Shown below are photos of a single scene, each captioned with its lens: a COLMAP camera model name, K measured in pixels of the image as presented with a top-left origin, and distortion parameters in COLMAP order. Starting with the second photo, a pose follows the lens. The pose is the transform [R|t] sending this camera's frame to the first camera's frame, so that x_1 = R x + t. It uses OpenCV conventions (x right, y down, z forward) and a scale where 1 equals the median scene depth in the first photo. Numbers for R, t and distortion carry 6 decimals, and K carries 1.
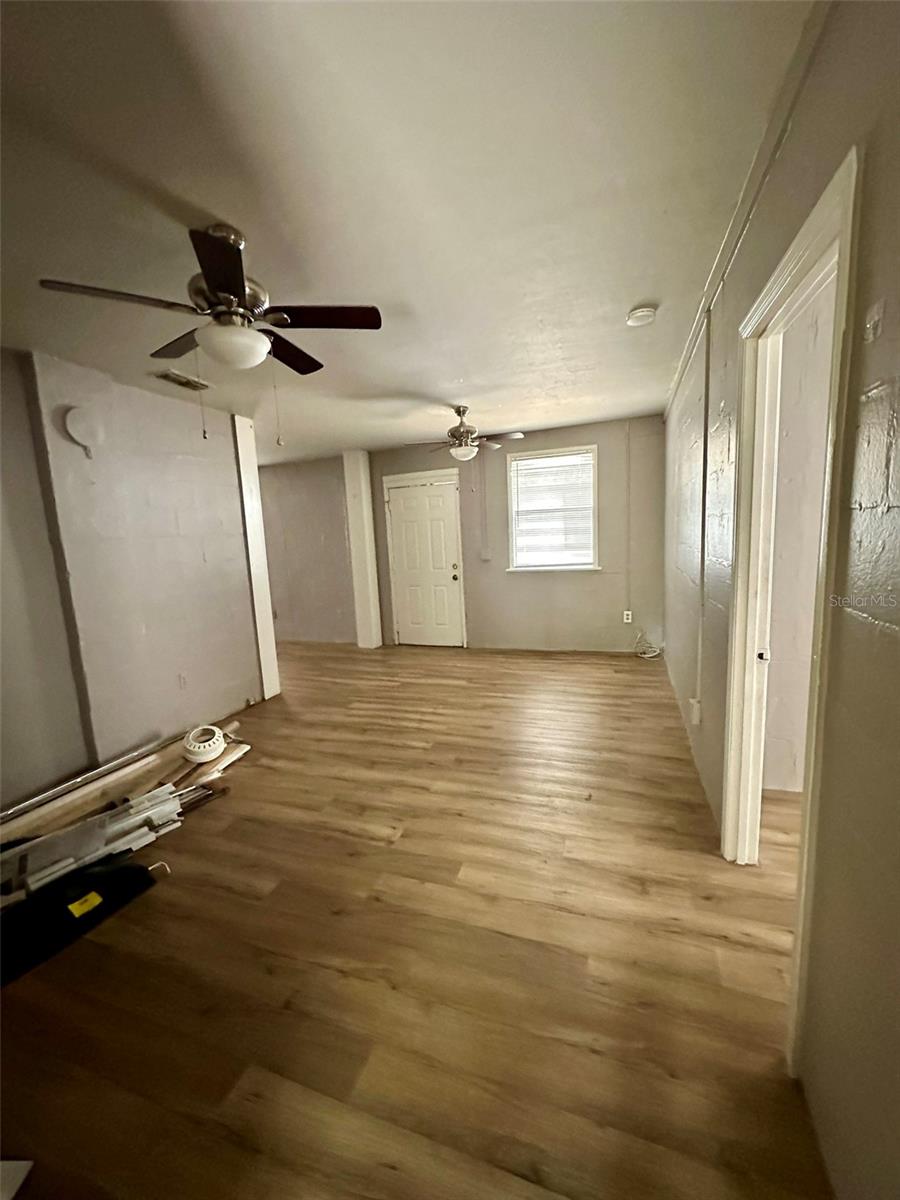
lens RADIAL K [[481.5, 0, 448.8], [0, 481.5, 601.4], [0, 0, 1]] dist [0.000641, 0.000206]
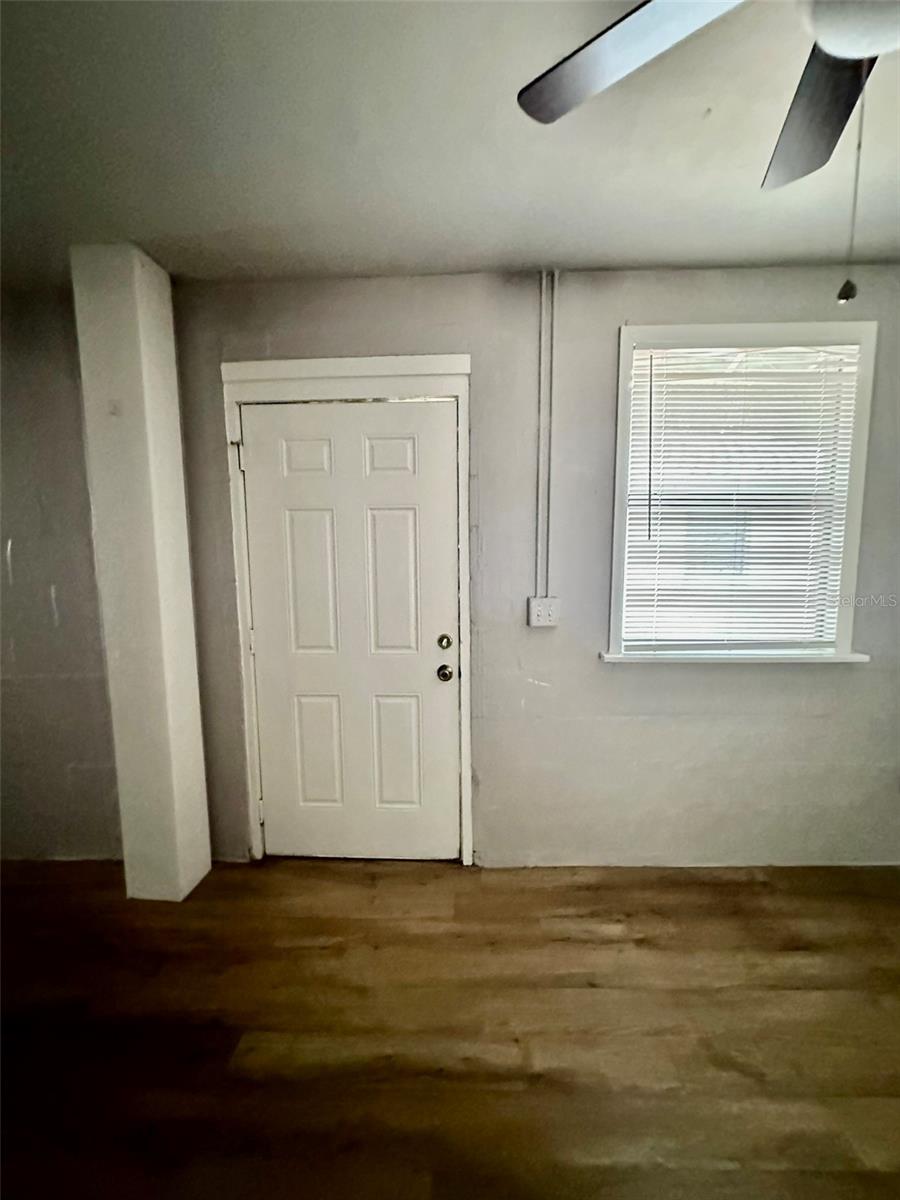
lens RADIAL K [[481.5, 0, 465.7], [0, 481.5, 575.0], [0, 0, 1]] dist [0.000641, 0.000206]
pose [[0.947780, 0.010657, 0.318746, -0.083795], [0.003105, 0.999086, -0.042637, -0.104391], [-0.318909, 0.041400, 0.946881, 0.651470]]
